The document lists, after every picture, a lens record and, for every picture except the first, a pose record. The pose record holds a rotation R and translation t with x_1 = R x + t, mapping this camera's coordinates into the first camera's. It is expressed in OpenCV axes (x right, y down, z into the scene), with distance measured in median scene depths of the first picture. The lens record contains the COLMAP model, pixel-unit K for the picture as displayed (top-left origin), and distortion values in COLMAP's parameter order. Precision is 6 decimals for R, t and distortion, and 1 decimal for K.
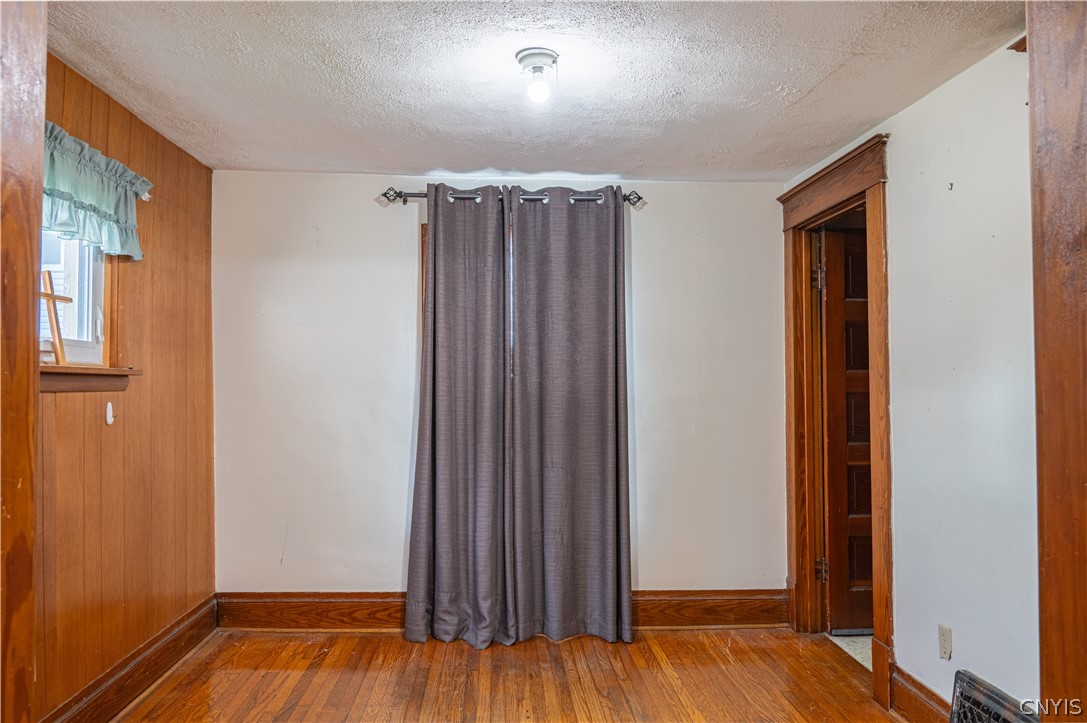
lens RADIAL K [[731.3, 0, 543.2], [0, 731.3, 363.5], [0, 0, 1]] dist [0.000671, 0.000159]
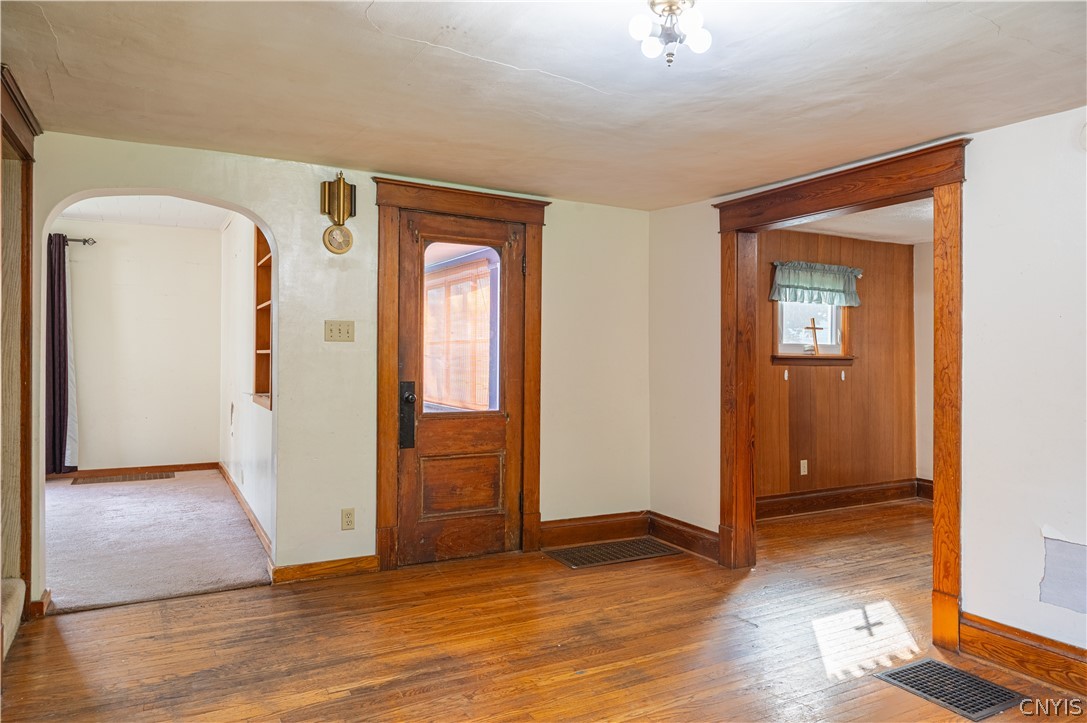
lens RADIAL K [[731.3, 0, 545.3], [0, 731.3, 363.9], [0, 0, 1]] dist [0.000671, 0.000159]
pose [[0.426301, -0.001723, -0.904580, 1.058875], [0.019810, 0.999776, 0.007431, -0.004243], [0.904365, -0.021087, 0.426239, -0.800679]]
